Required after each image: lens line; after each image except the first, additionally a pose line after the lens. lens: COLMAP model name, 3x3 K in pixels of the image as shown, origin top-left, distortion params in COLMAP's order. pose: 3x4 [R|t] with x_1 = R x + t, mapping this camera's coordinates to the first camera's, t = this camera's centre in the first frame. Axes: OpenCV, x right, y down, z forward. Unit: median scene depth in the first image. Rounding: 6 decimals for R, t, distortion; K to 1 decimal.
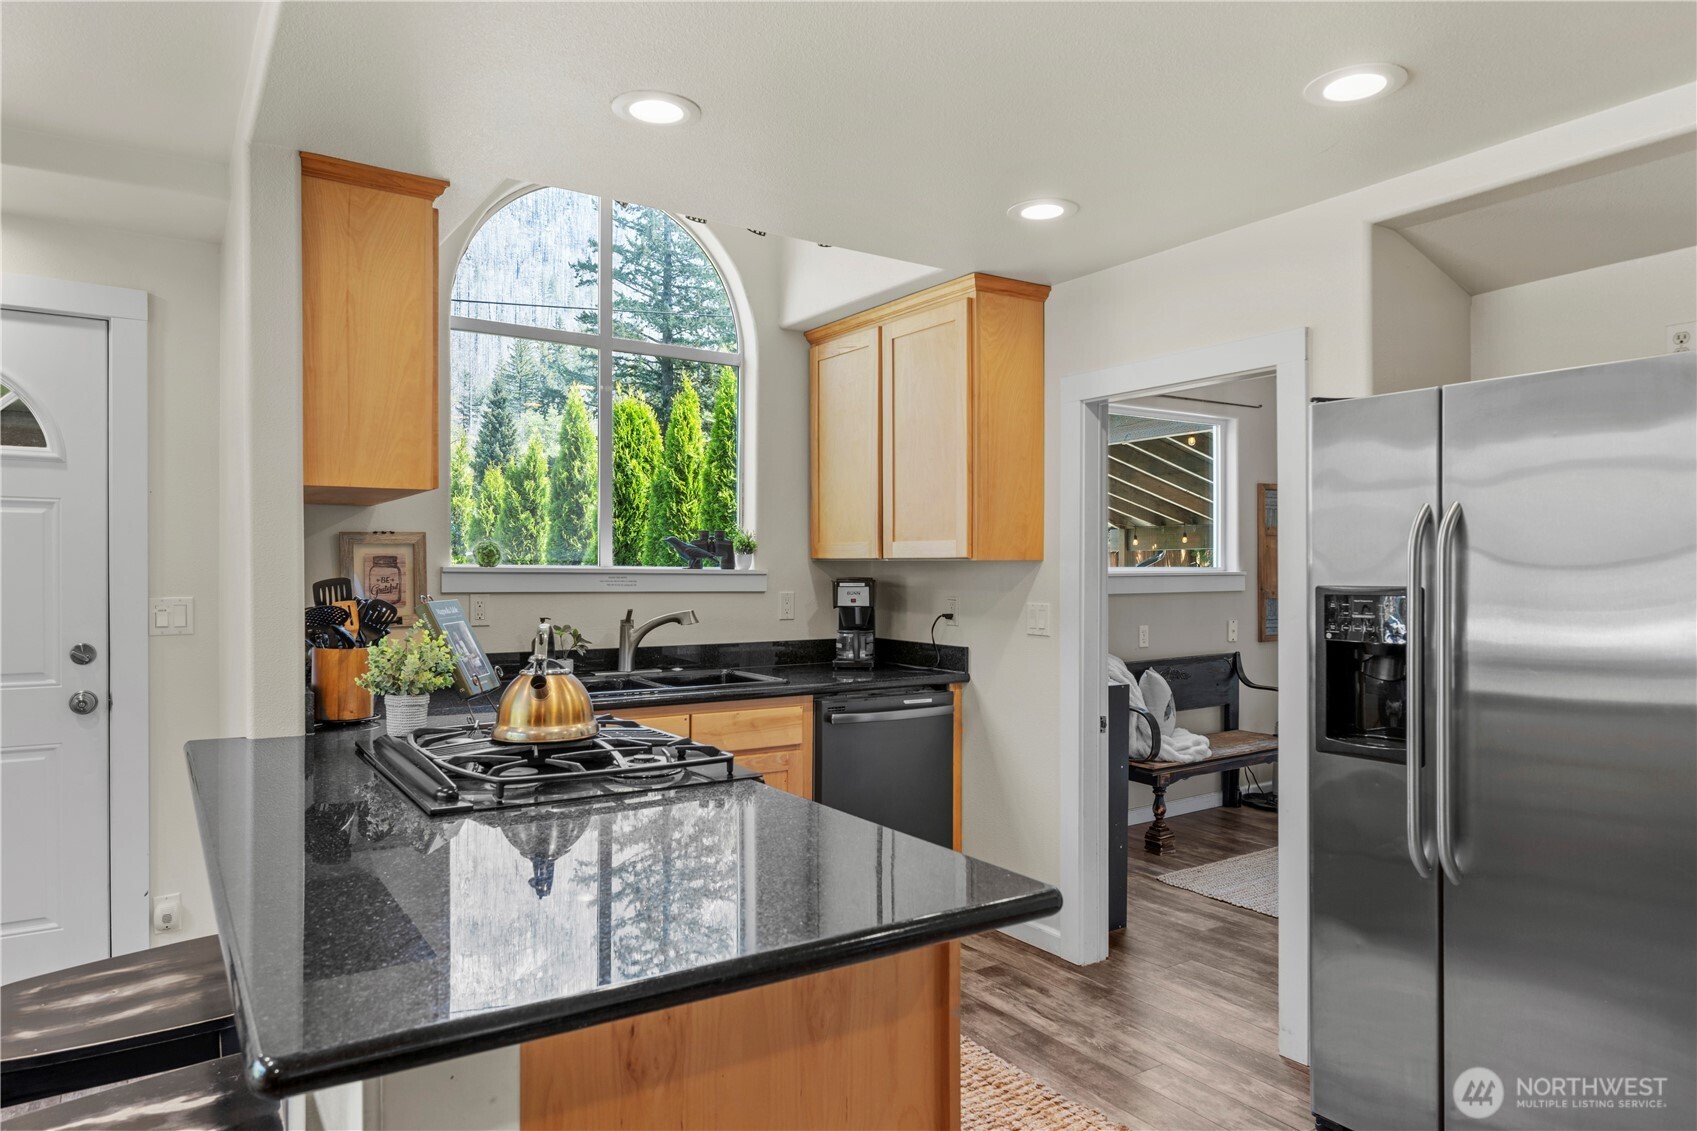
lens RADIAL K [[1096.6, 0, 847.0], [0, 1096.6, 564.4], [0, 0, 1]] dist [0.004273, -0.000115]
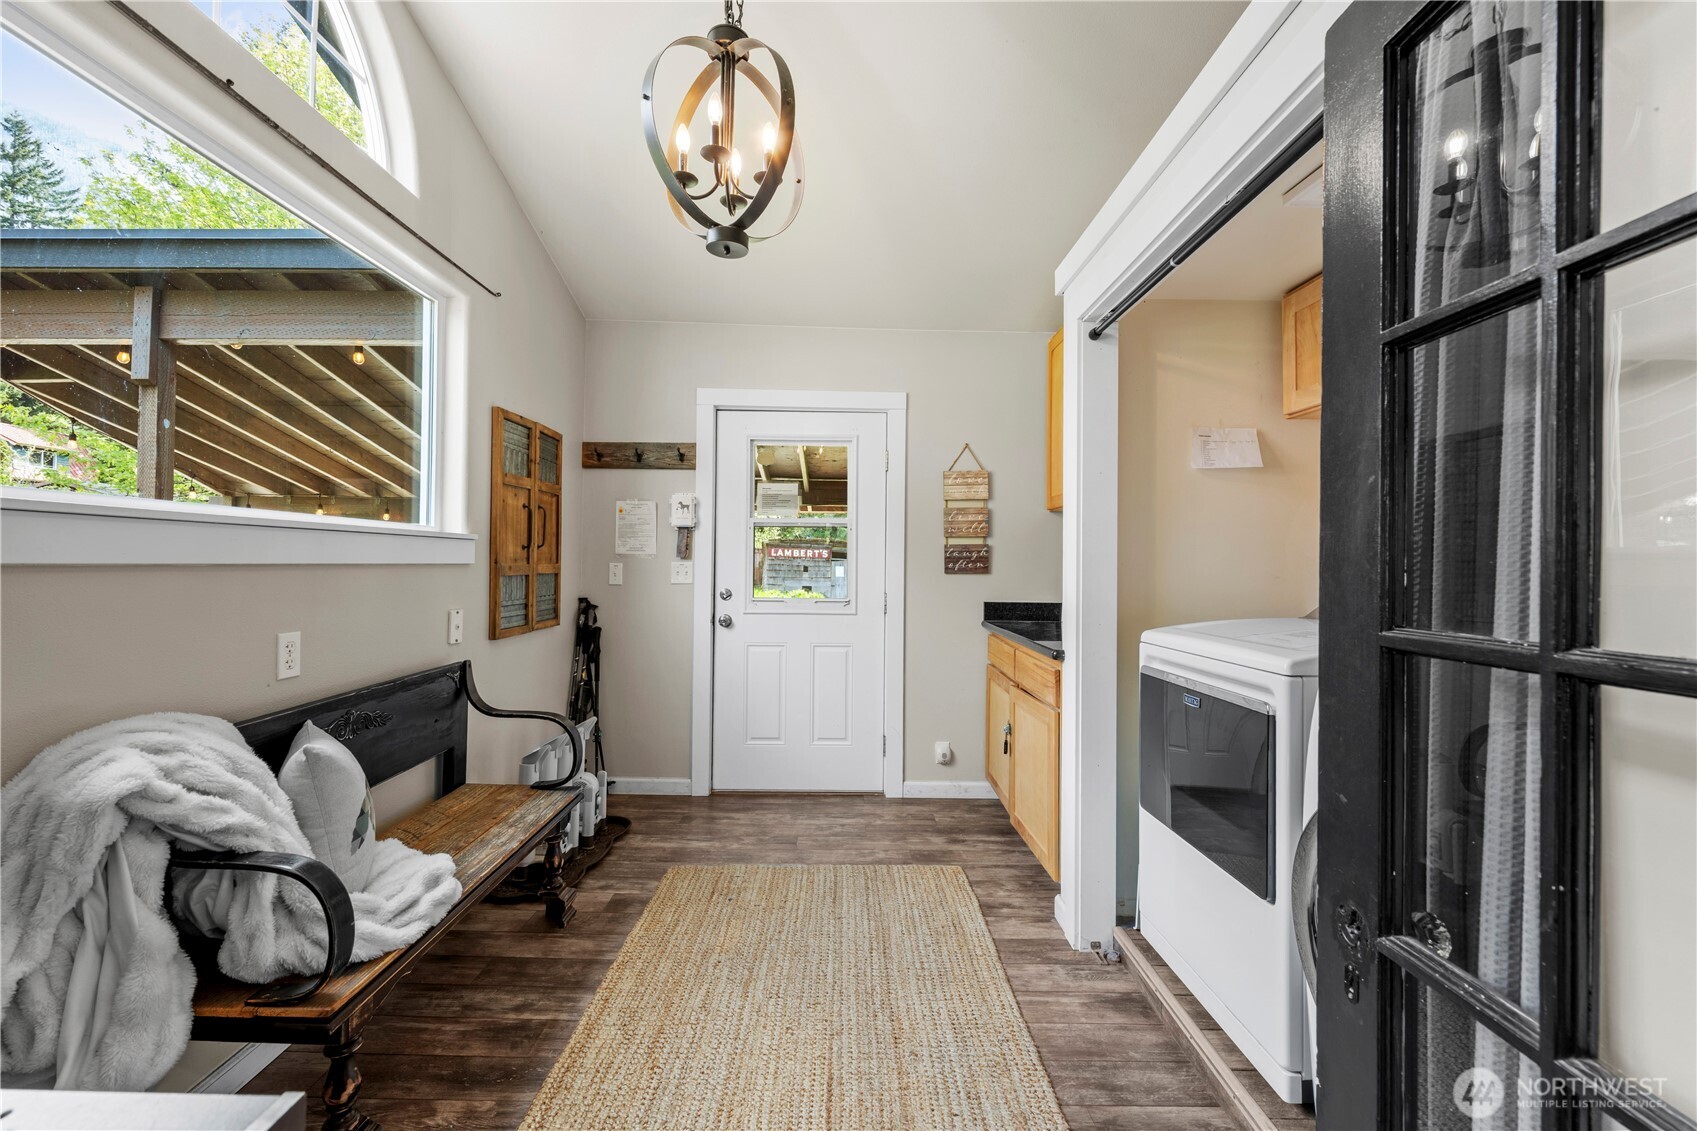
lens RADIAL K [[677.0, 0, 834.4], [0, 677.0, 564.8], [0, 0, 1]] dist [0.001847, 0.000562]
pose [[0.559326, 0.010486, 0.828881, 0.219000], [-0.014906, 0.999886, -0.002591, 0.033136], [-0.828814, -0.010905, 0.559419, 0.880622]]
